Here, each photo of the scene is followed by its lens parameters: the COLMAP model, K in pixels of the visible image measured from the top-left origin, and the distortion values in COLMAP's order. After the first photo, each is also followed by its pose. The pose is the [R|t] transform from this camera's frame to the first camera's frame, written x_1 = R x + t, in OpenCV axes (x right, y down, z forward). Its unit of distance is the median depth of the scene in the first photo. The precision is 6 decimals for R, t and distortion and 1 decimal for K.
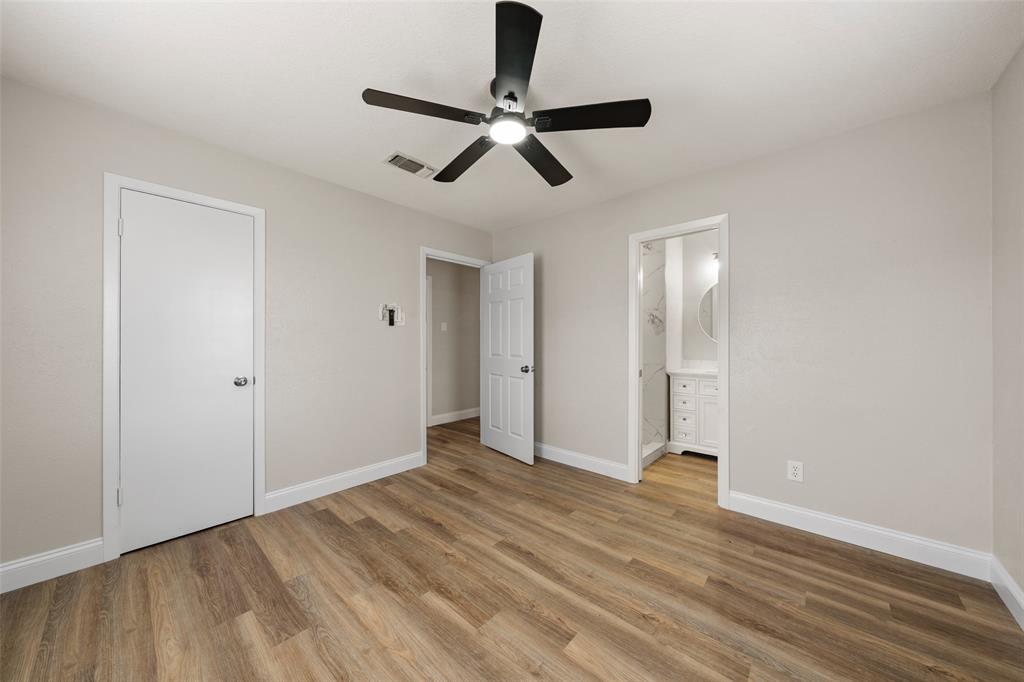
lens RADIAL K [[353.5, 0, 509.9], [0, 353.5, 334.8], [0, 0, 1]] dist [-0.000375, -0.000025]
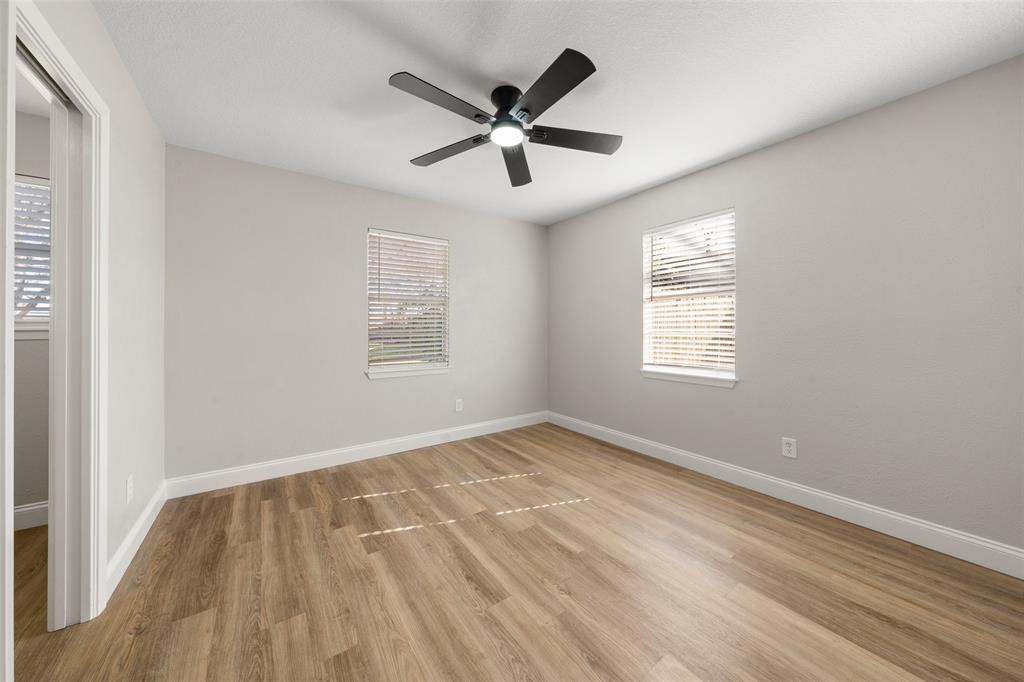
lens RADIAL K [[353.5, 0, 509.9], [0, 353.5, 334.8], [0, 0, 1]] dist [-0.000375, -0.000025]
pose [[-0.976024, -0.003386, 0.217637, -0.230171], [-0.003881, 0.999991, -0.001845, 0.046439], [-0.217628, -0.002646, -0.976028, 1.884960]]
